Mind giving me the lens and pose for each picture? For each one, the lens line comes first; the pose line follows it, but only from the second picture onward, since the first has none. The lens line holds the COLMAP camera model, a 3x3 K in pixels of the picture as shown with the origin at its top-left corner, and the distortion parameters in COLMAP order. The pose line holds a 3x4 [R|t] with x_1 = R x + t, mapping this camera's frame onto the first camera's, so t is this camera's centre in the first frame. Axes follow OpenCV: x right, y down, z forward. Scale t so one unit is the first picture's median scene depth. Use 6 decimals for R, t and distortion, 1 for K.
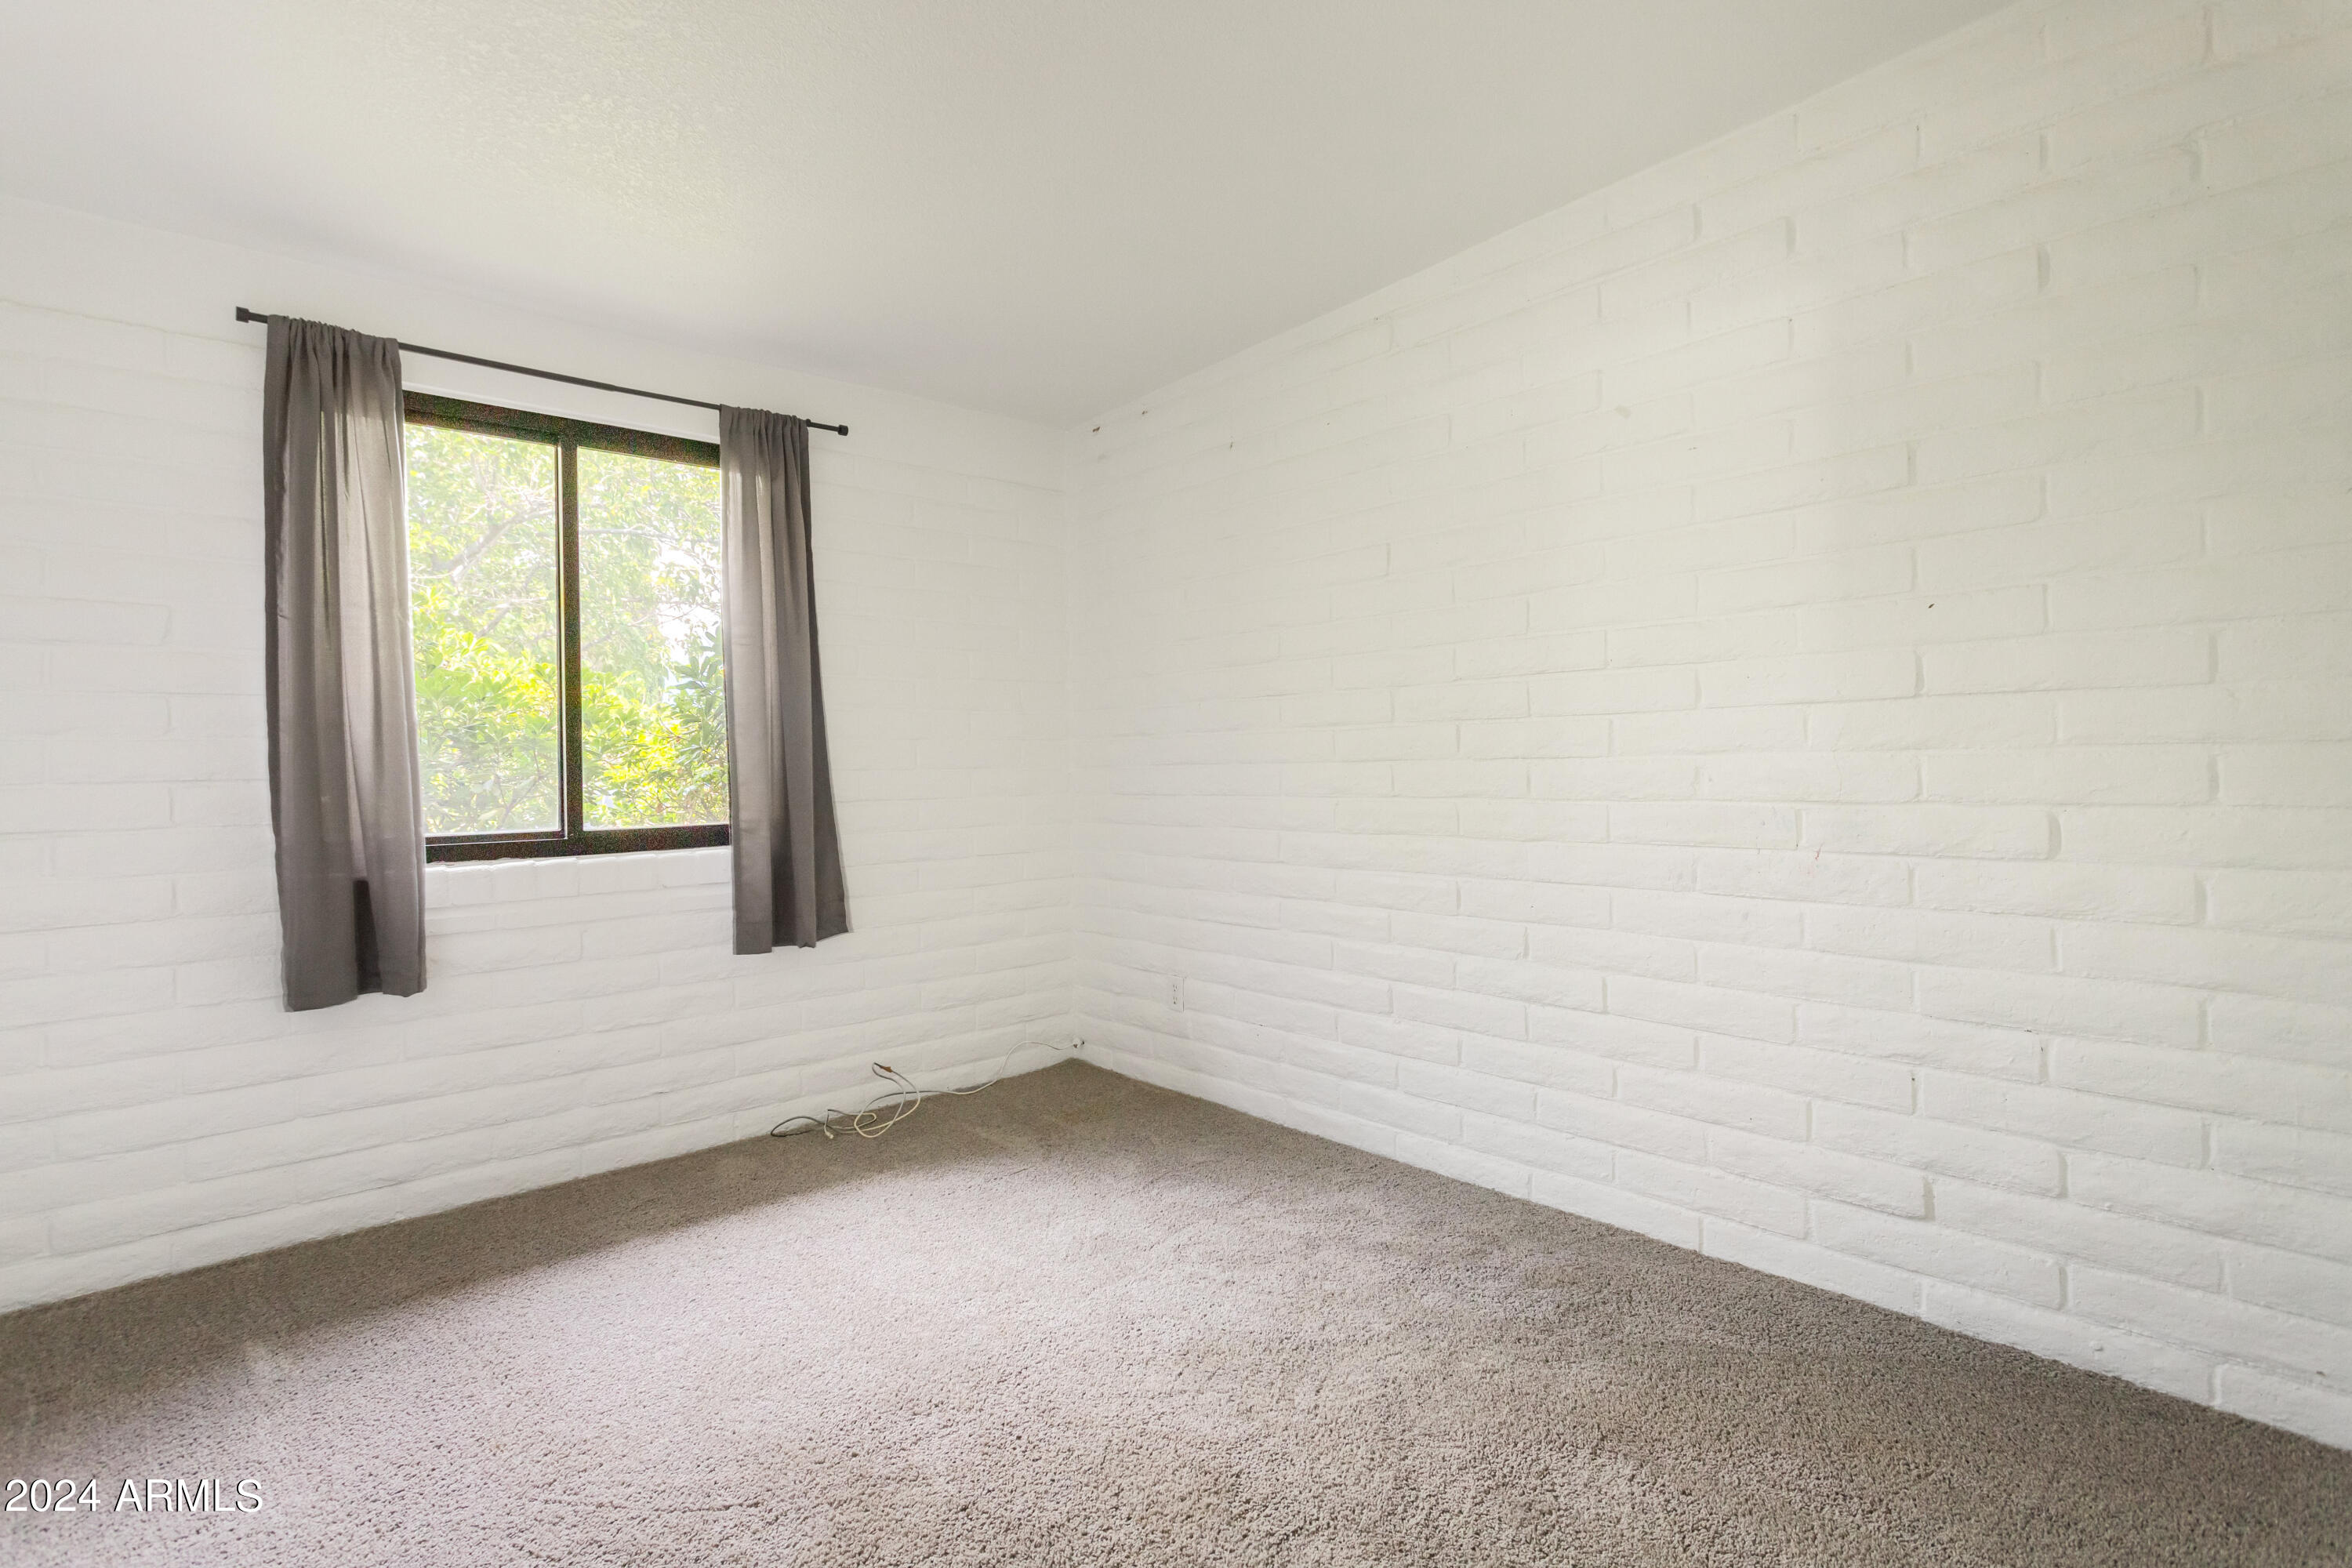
lens RADIAL K [[1143.9, 0, 1190.5], [0, 1143.9, 770.2], [0, 0, 1]] dist [0.006416, 0.001741]
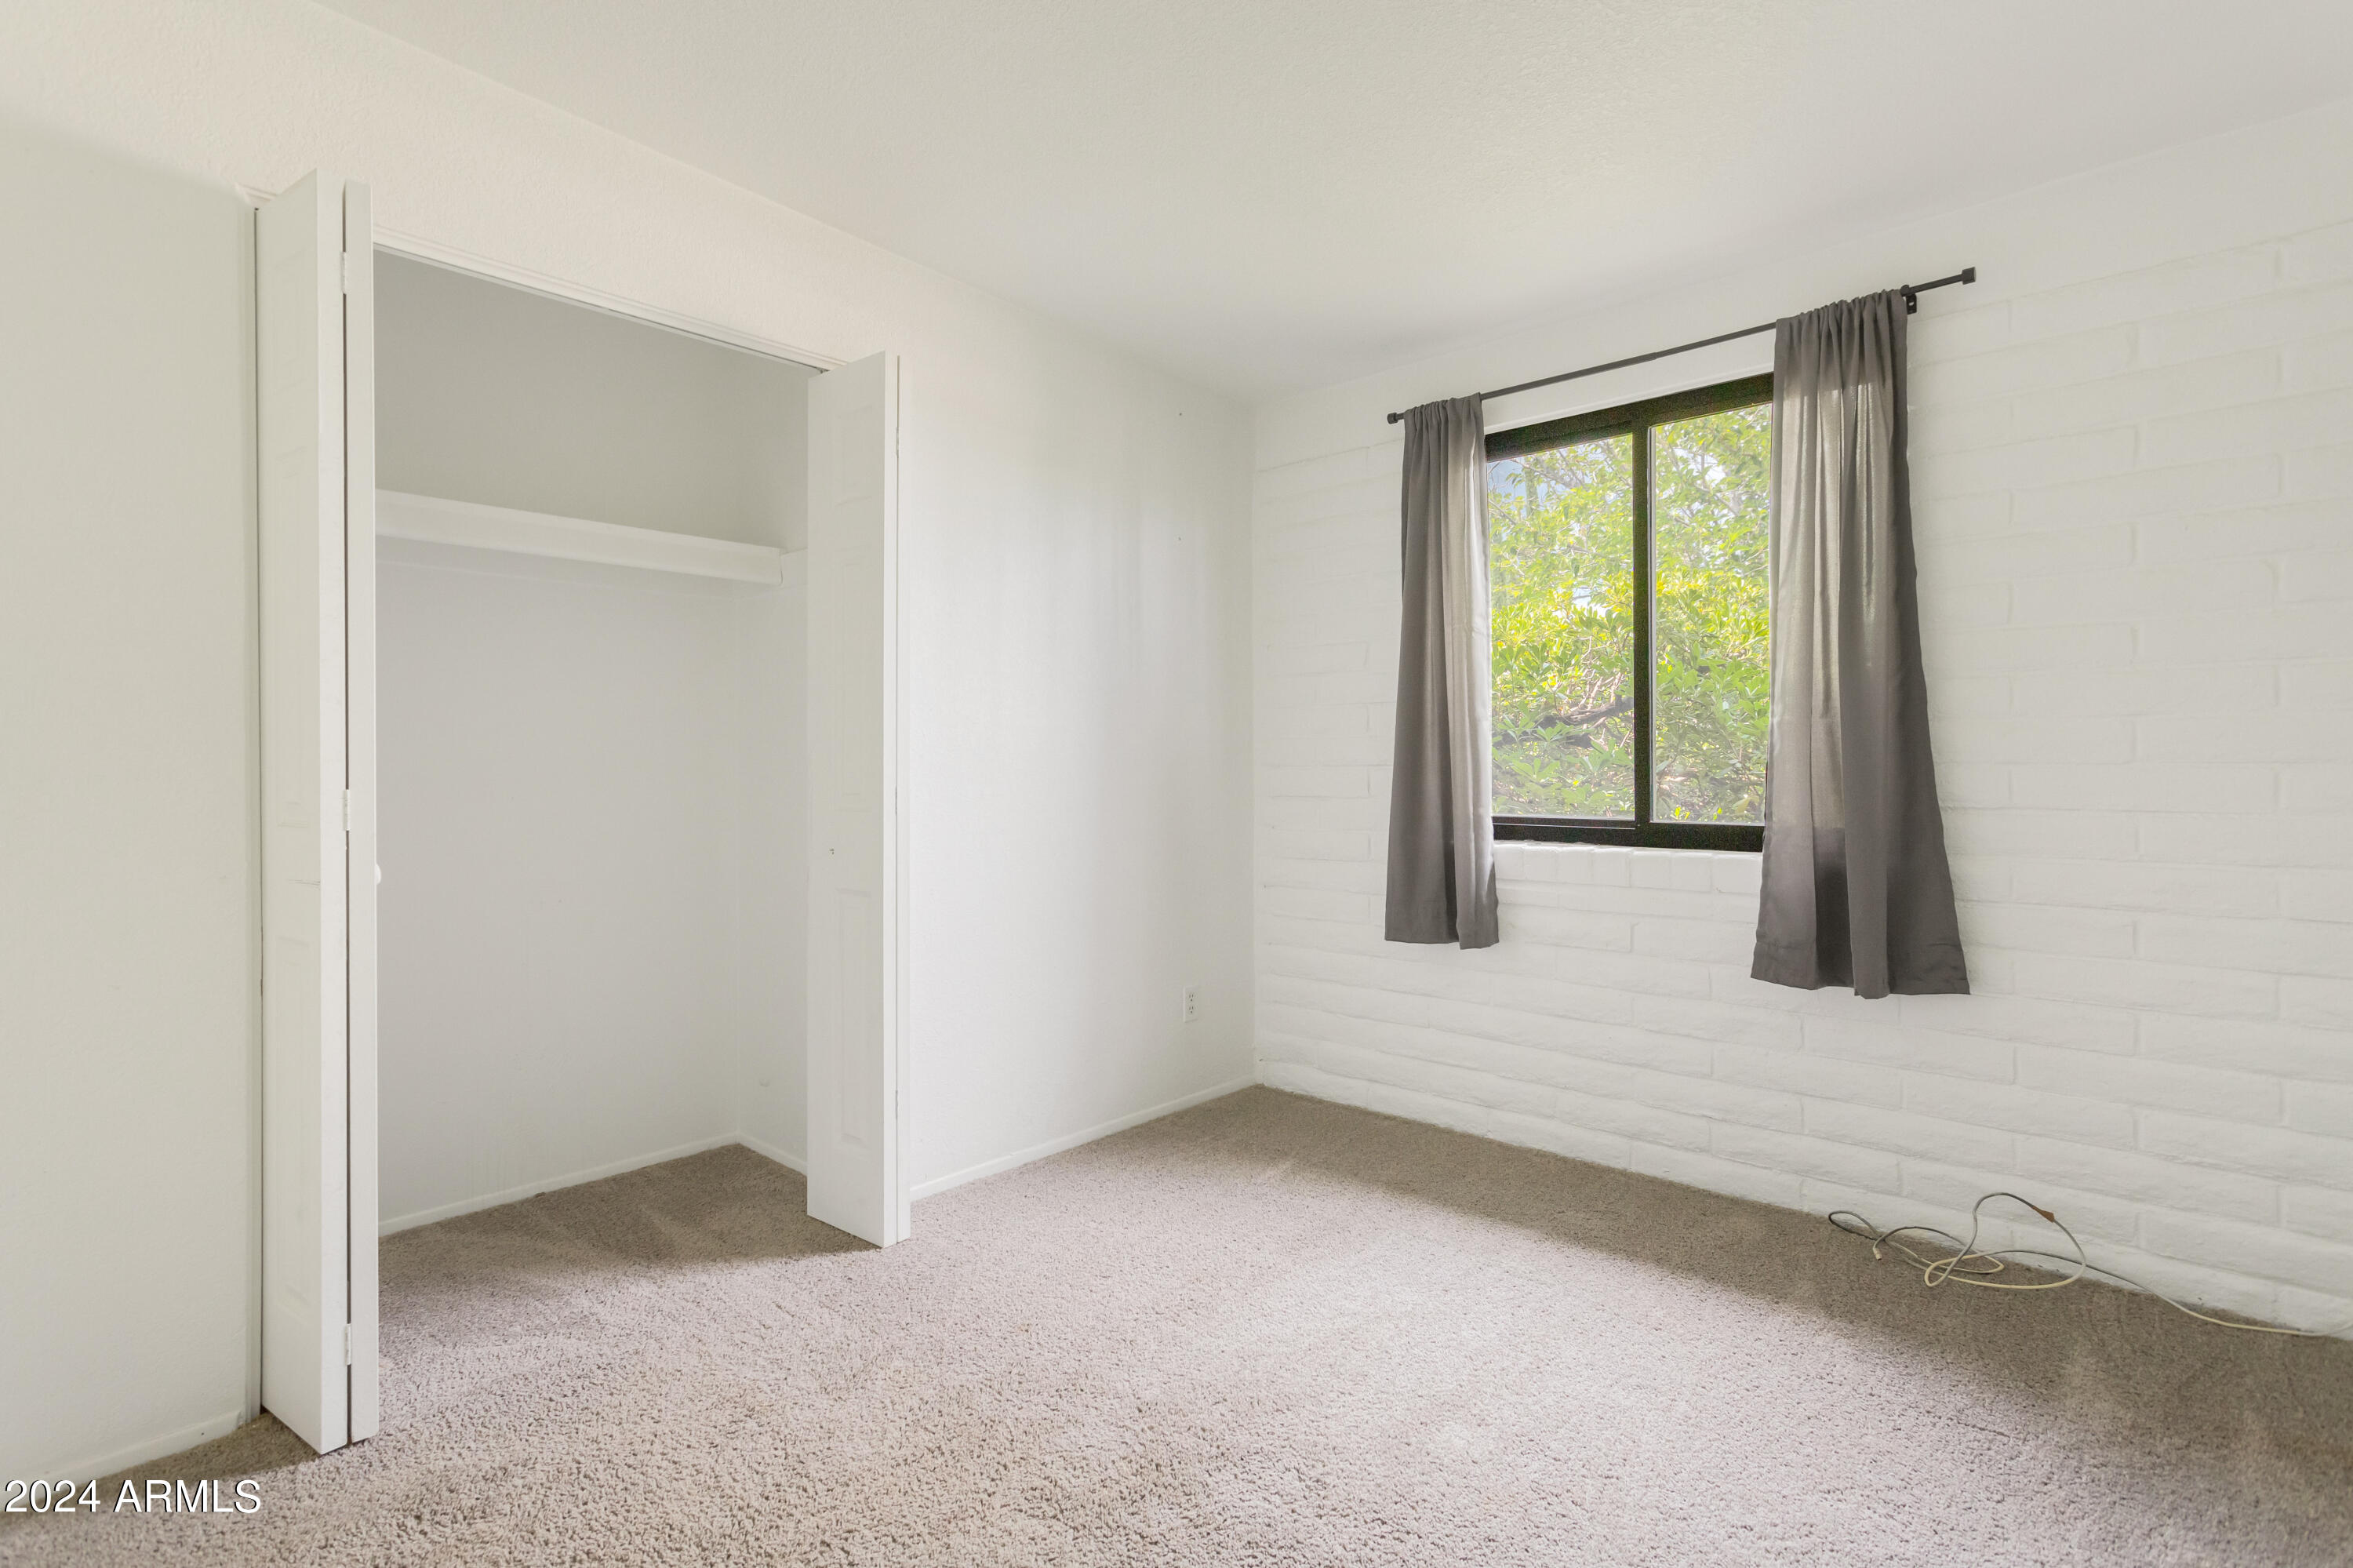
lens RADIAL K [[1144.5, 0, 1183.6], [0, 1144.5, 781.5], [0, 0, 1]] dist [0.006416, 0.001741]
pose [[0.098132, 0.027631, -0.994790, 0.394312], [-0.006204, 0.999612, 0.027153, -0.005529], [0.995154, 0.003507, 0.098265, 0.502488]]
